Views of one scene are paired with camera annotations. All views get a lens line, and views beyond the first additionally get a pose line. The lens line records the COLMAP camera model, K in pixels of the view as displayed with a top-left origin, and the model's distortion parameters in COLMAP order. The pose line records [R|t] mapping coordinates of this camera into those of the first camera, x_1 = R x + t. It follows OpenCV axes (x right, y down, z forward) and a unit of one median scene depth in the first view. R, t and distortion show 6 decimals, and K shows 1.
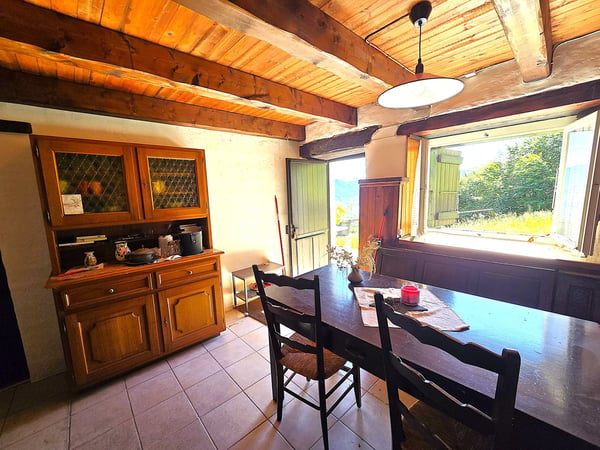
lens RADIAL K [[243.3, 0, 294.8], [0, 243.3, 228.1], [0, 0, 1]] dist [-0.000217, -0.000018]
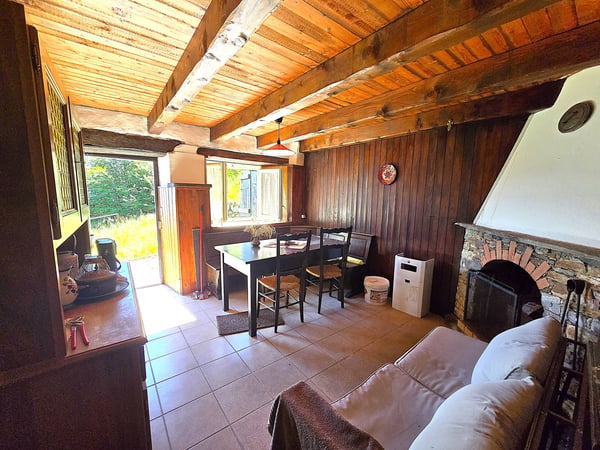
lens RADIAL K [[243.3, 0, 294.8], [0, 243.3, 228.1], [0, 0, 1]] dist [-0.000217, -0.000018]
pose [[0.067246, -0.099372, 0.992775, -0.915399], [0.134934, 0.986792, 0.089634, -0.010551], [-0.988570, 0.127932, 0.079766, 0.372301]]
